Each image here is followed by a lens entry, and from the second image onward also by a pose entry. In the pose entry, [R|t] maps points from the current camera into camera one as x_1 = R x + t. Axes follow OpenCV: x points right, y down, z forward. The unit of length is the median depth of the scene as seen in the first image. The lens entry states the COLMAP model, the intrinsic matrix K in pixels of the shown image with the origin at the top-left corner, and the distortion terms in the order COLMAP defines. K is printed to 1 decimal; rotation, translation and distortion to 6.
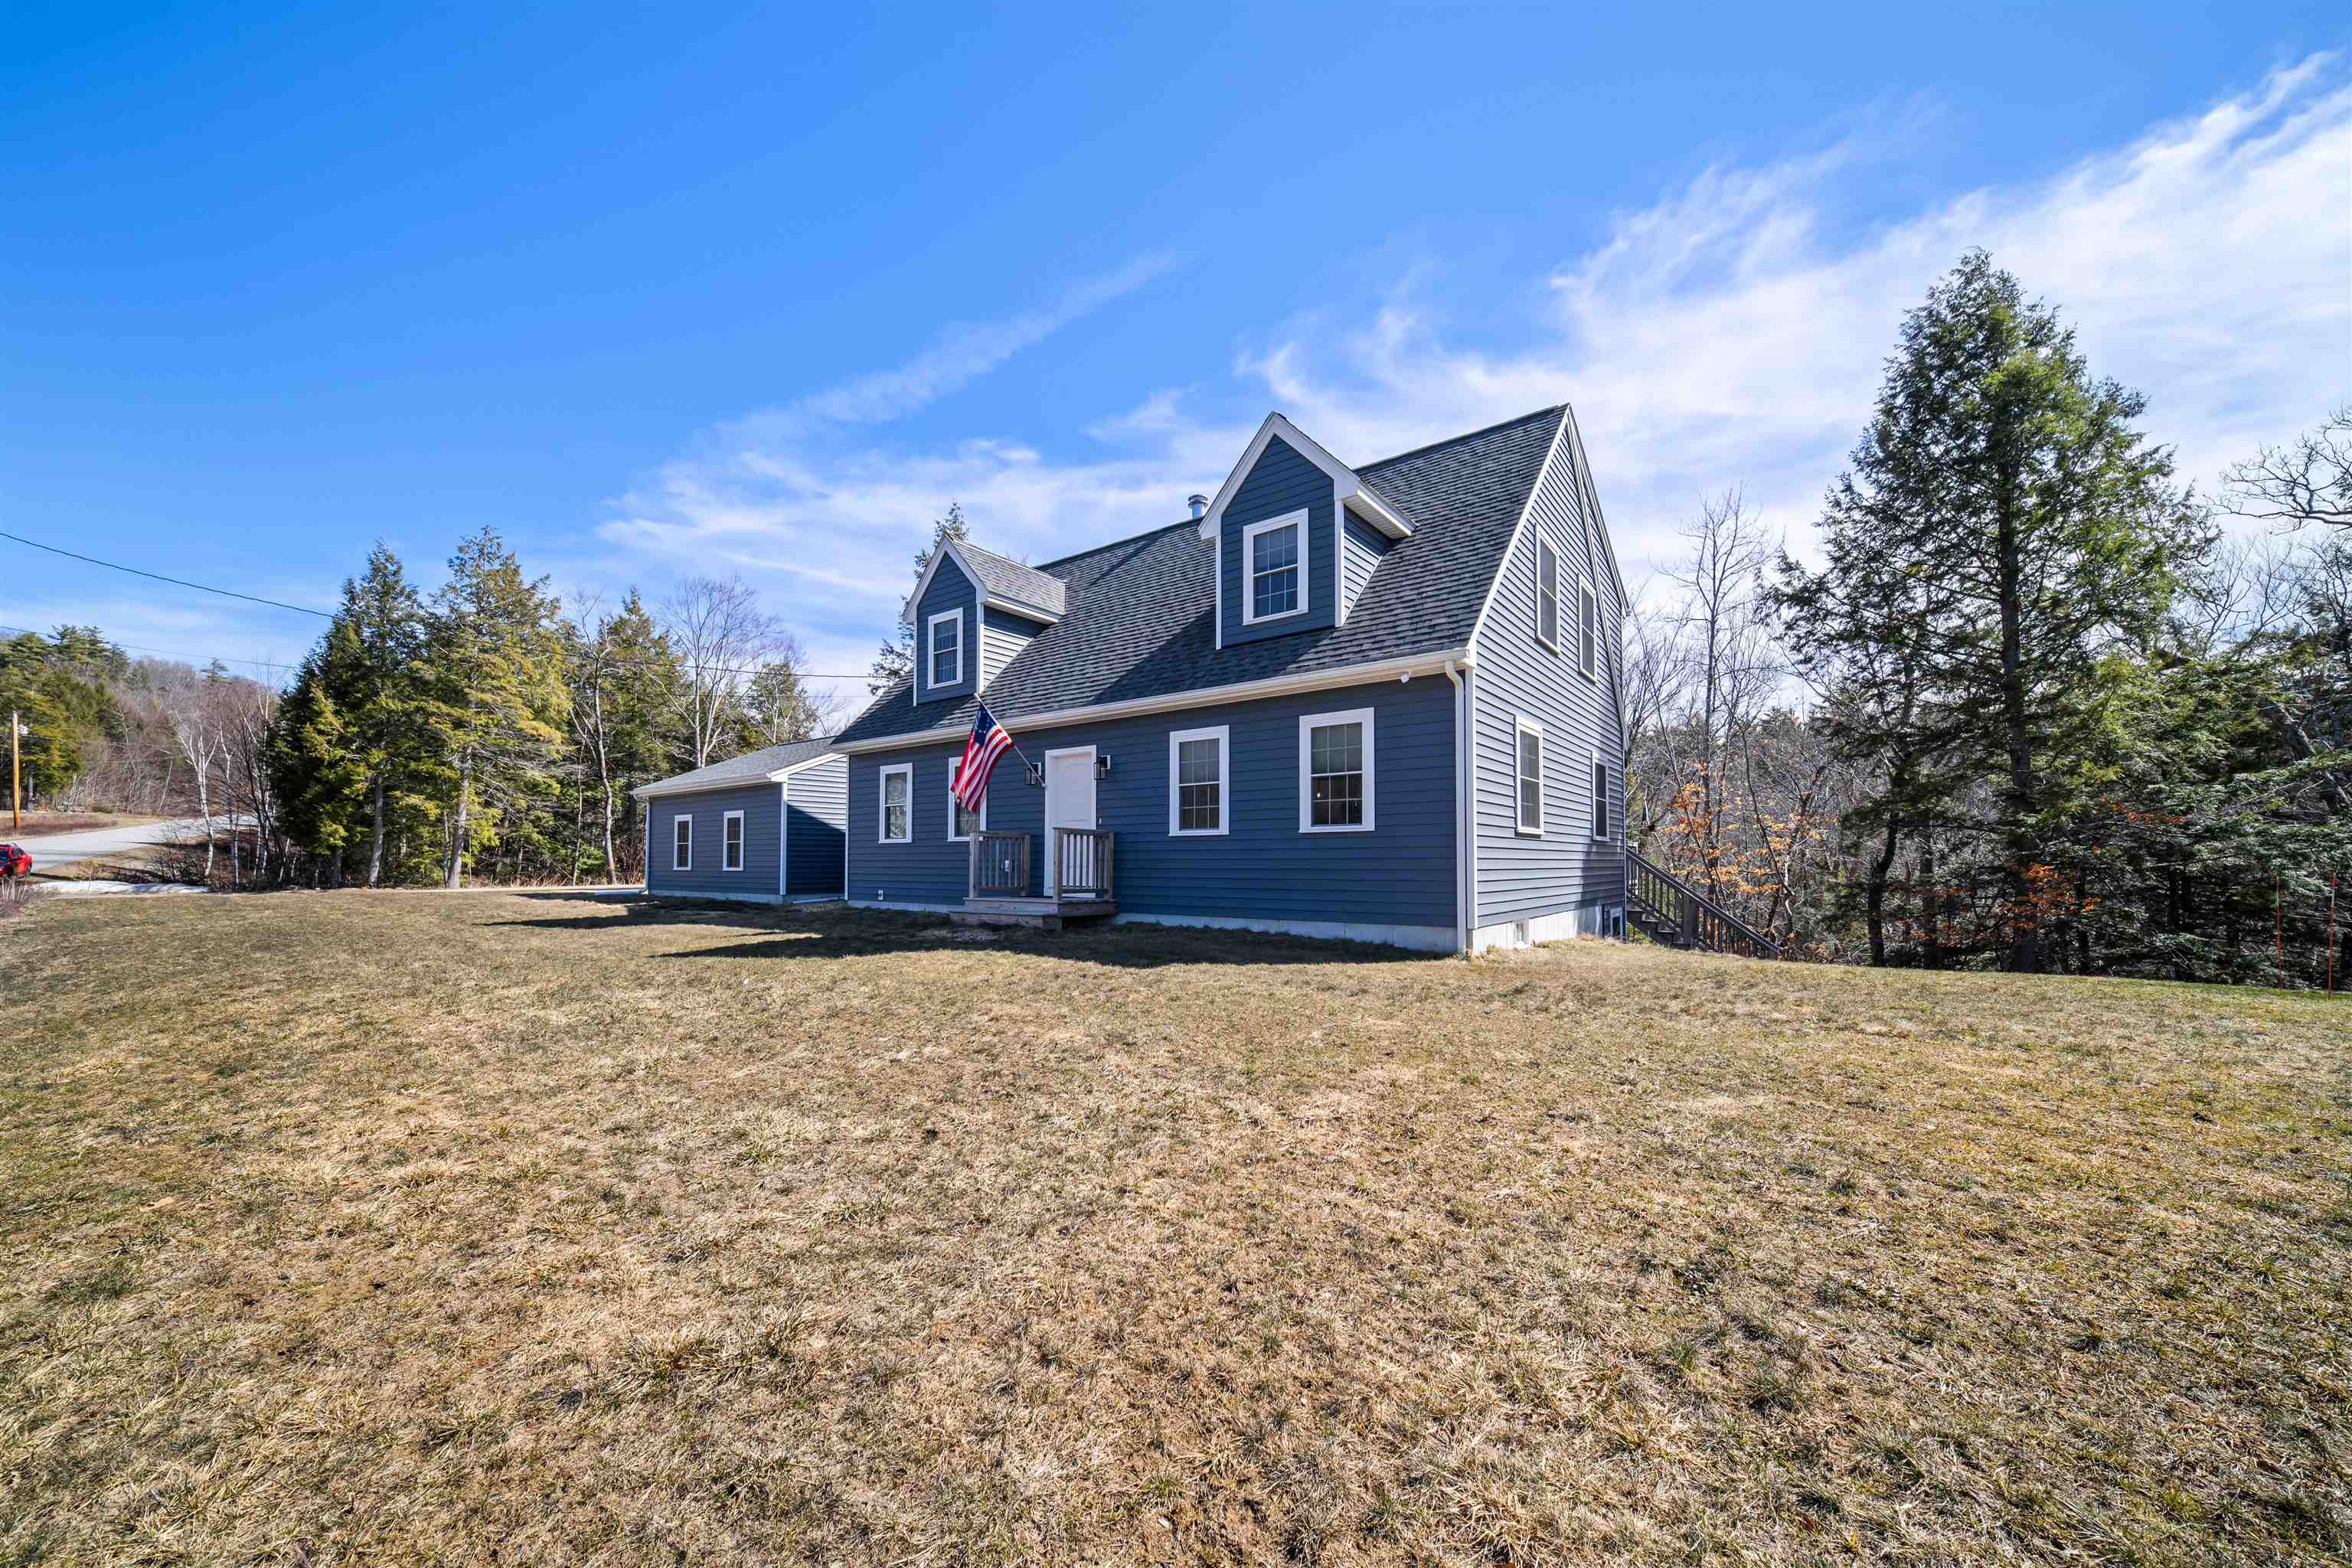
lens RADIAL K [[864.4, 0, 1179.9], [0, 864.4, 795.1], [0, 0, 1]] dist [-0.019307, -0.000378]
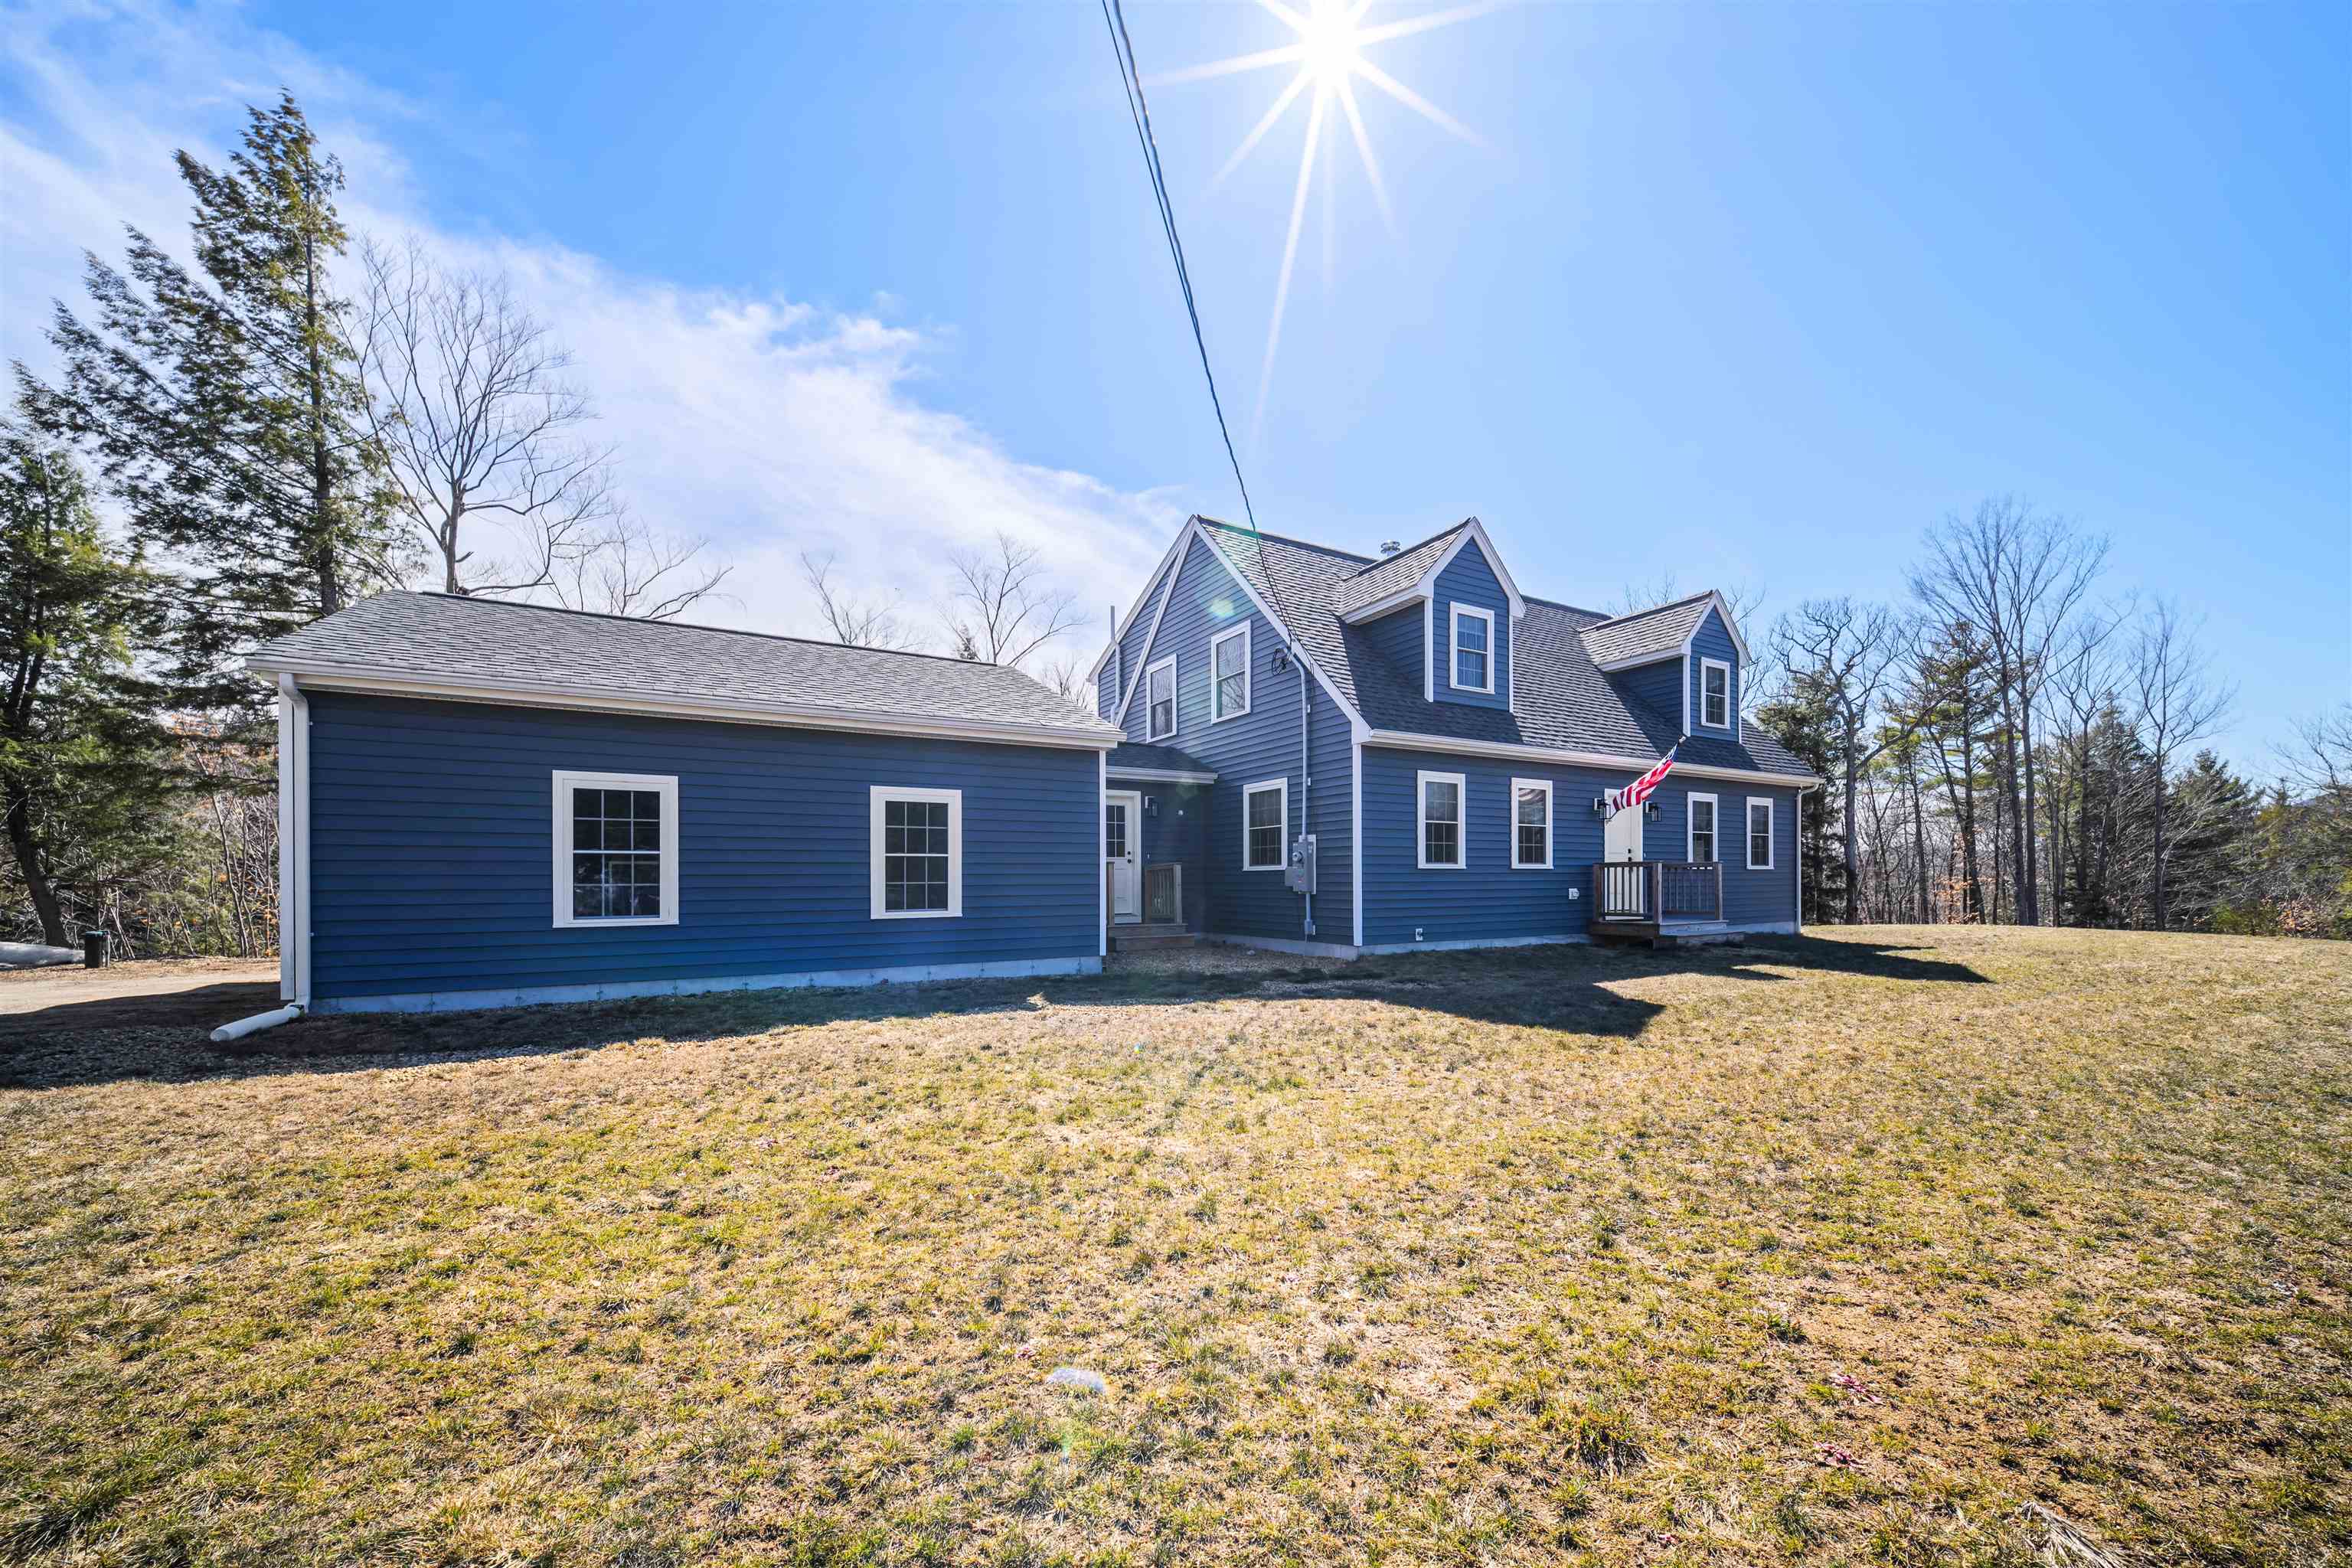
lens RADIAL K [[864.4, 0, 1155.7], [0, 864.4, 893.0], [0, 0, 1]] dist [-0.019307, -0.000378]
pose [[0.420068, 0.002977, 0.907488, -1.202021], [-0.058017, 0.998037, 0.023581, 0.077383], [-0.905636, -0.062555, 0.419417, 0.905335]]
